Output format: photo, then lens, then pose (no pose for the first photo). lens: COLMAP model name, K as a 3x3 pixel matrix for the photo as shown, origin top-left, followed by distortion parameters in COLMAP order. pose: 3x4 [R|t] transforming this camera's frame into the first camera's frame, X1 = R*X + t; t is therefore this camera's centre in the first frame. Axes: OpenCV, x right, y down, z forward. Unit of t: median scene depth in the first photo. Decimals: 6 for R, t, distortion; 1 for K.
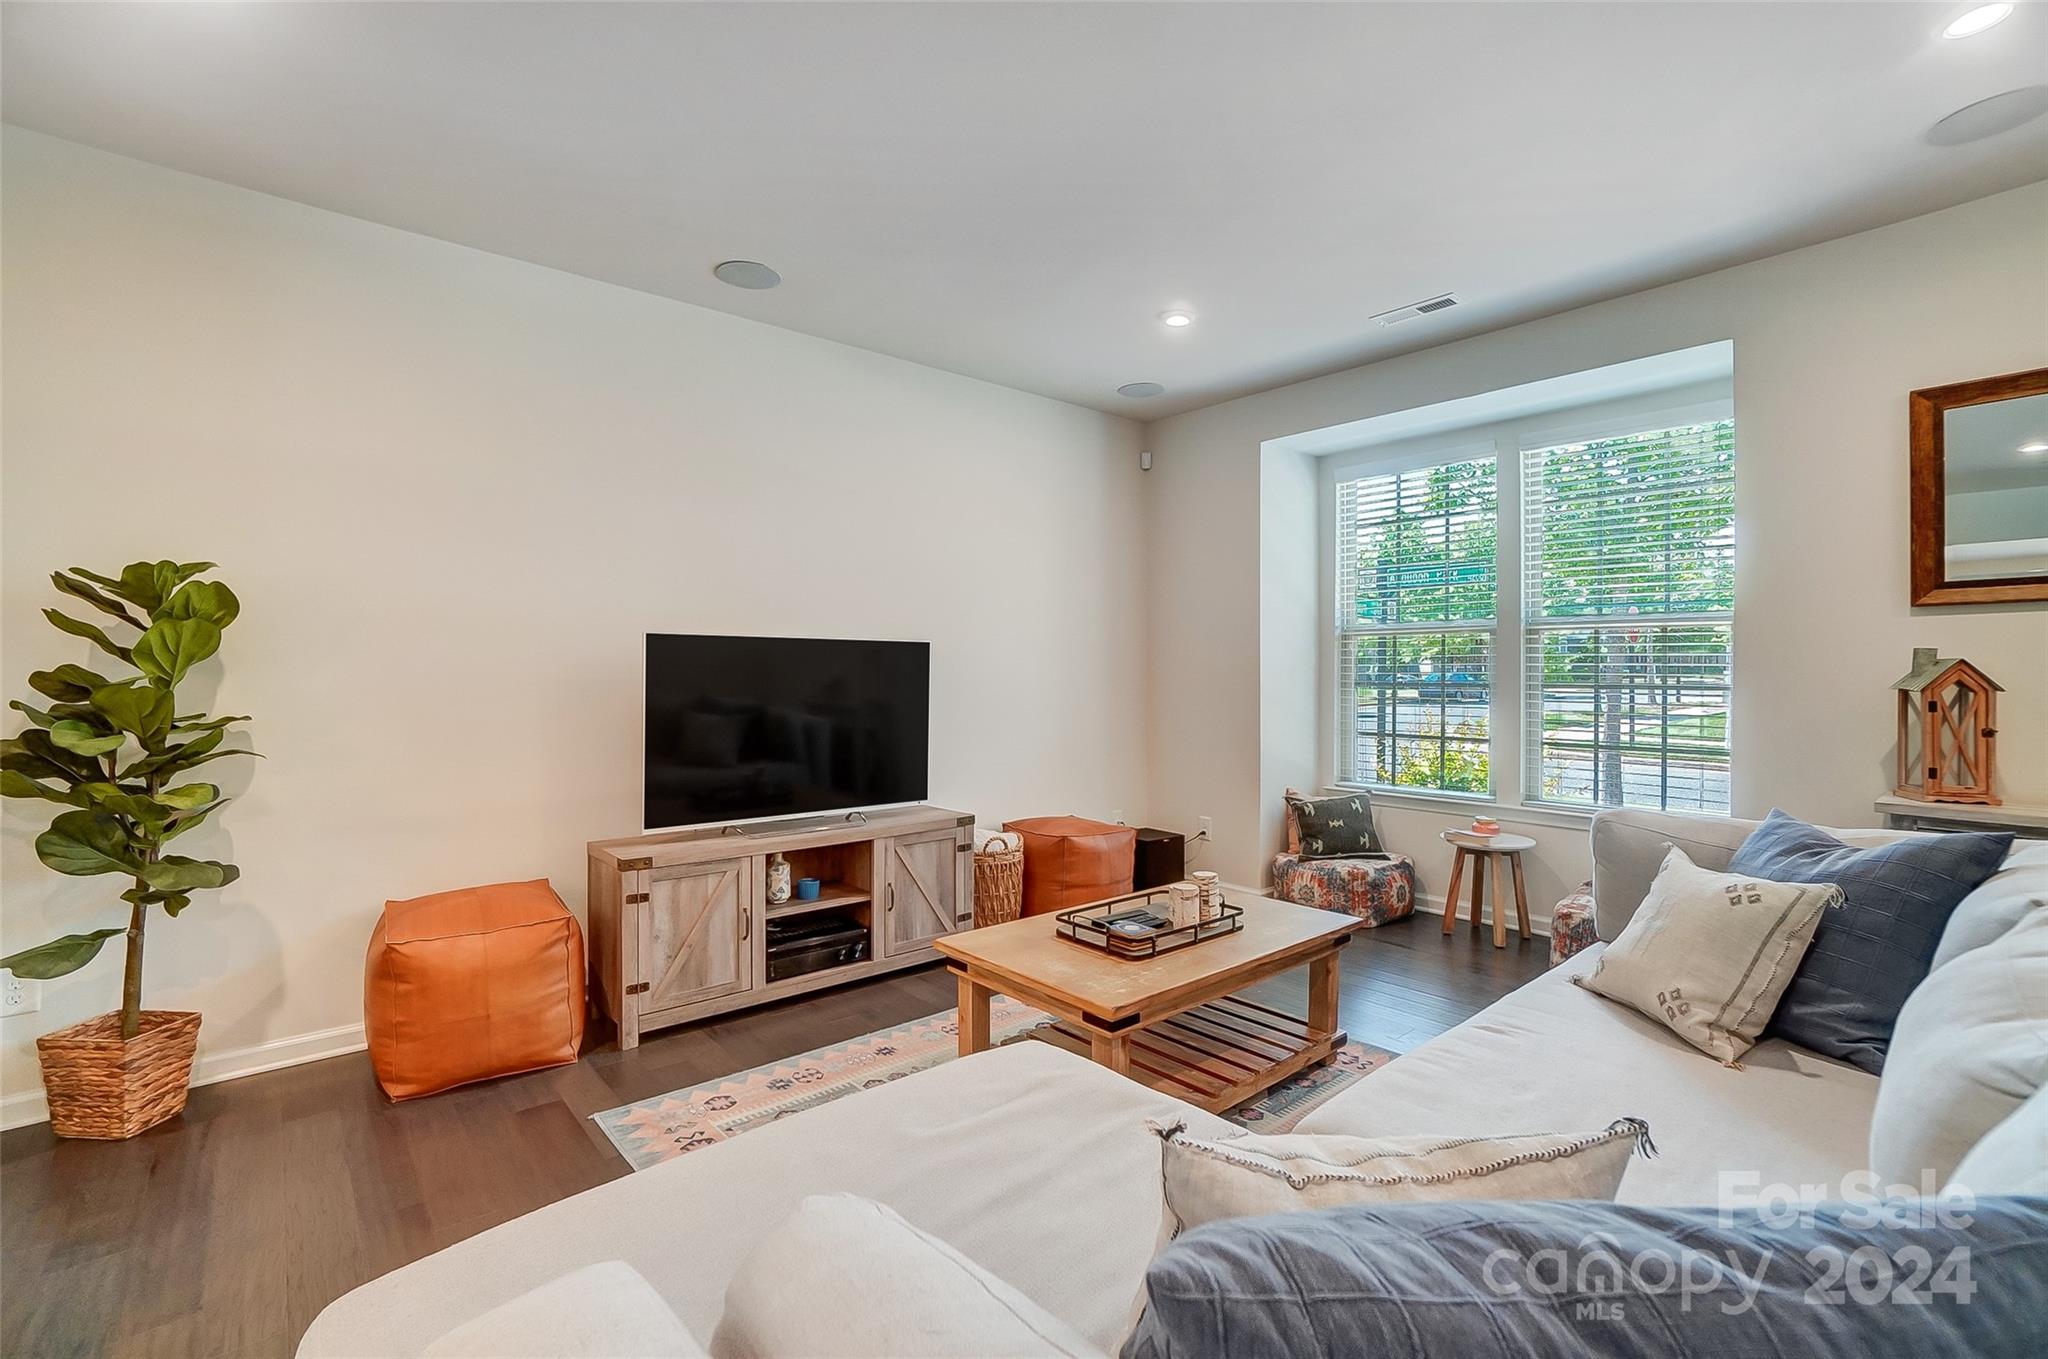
lens RADIAL K [[910.2, 0, 1014.6], [0, 910.2, 675.9], [0, 0, 1]] dist [-0.037924, 0.020534]
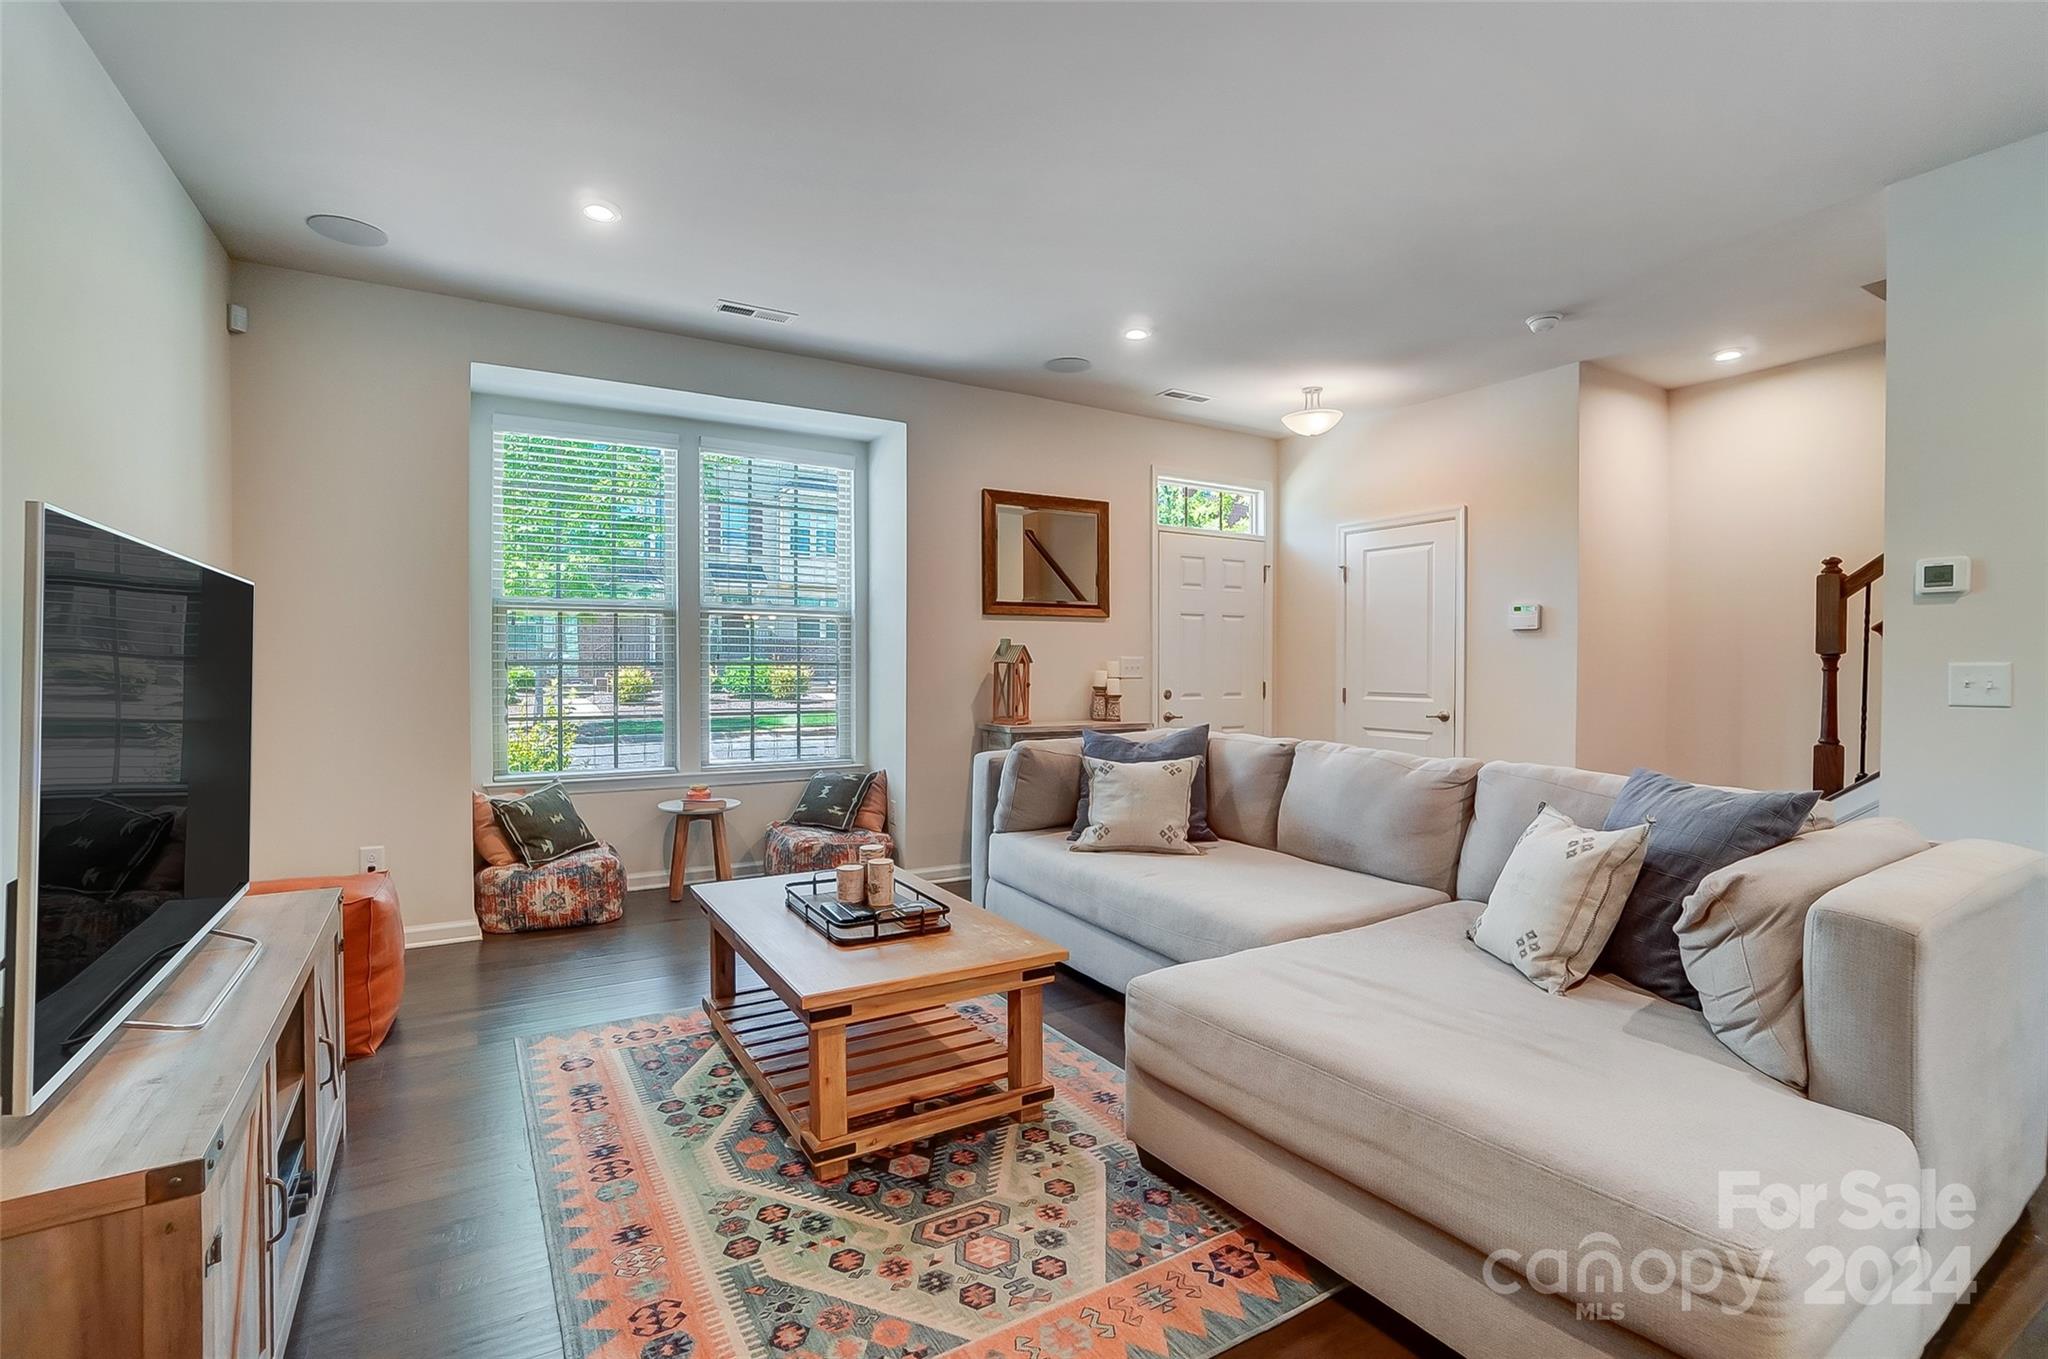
lens RADIAL K [[928.8, 0, 1009.7], [0, 928.8, 676.4], [0, 0, 1]] dist [-0.015448, 0.000193]
pose [[0.175025, -0.019136, 0.984378, -0.592877], [-0.000125, 0.999811, 0.019458, 0.005644], [-0.984564, -0.003528, 0.174990, 0.507597]]
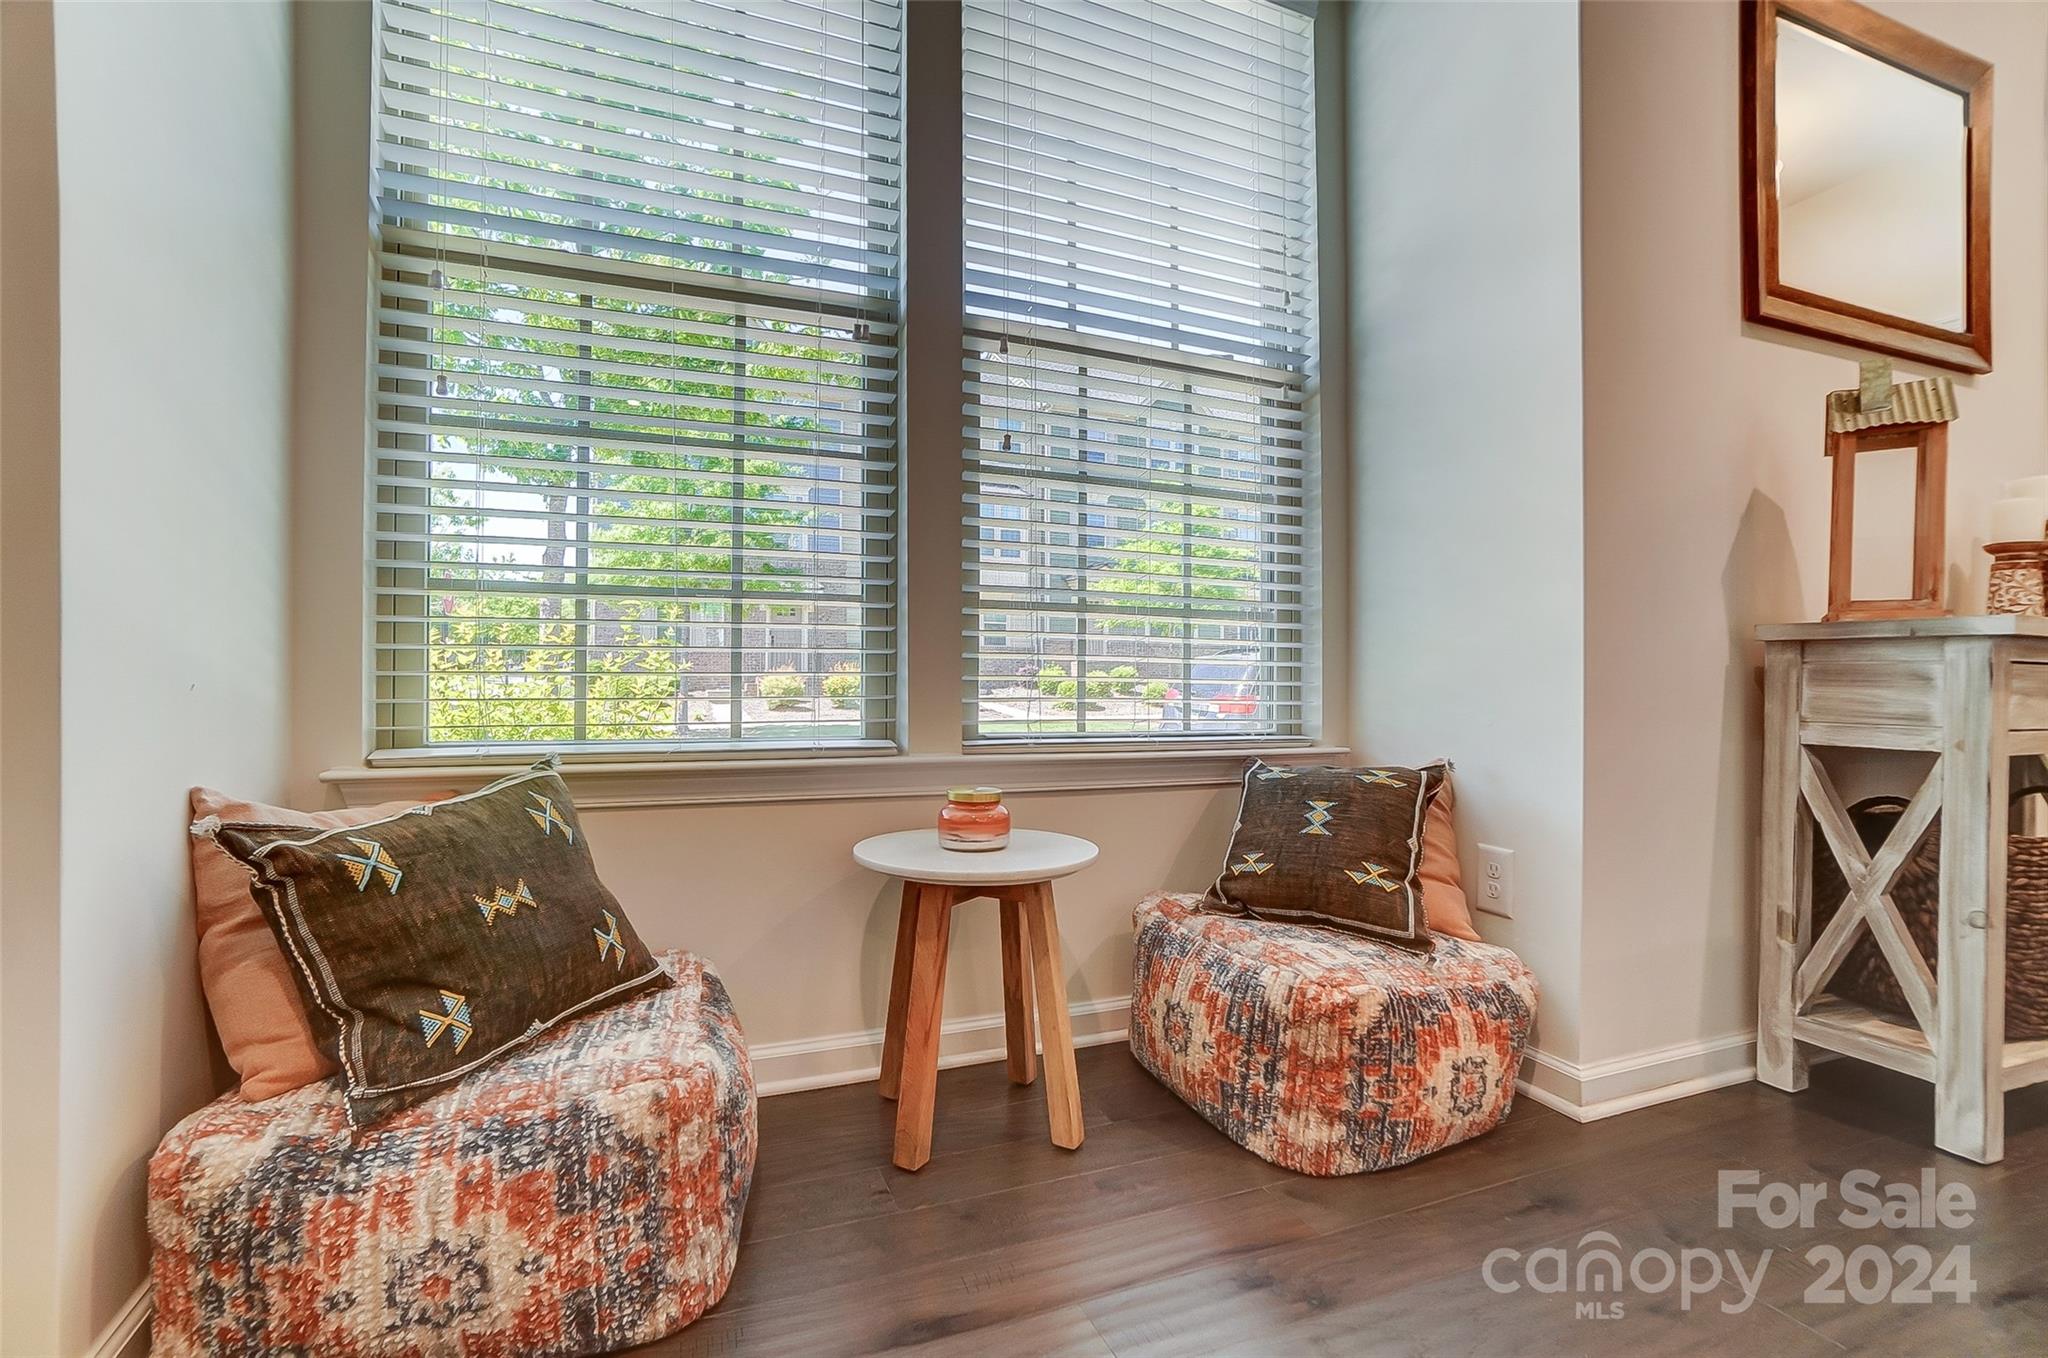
lens RADIAL K [[916.9, 0, 1011.0], [0, 916.9, 683.8], [0, 0, 1]] dist [-0.039297, 0.017448]
pose [[0.318992, -0.003584, 0.947751, 0.218504], [-0.002110, 0.999988, 0.004491, 0.132960], [-0.947755, -0.003433, 0.318980, 1.015534]]
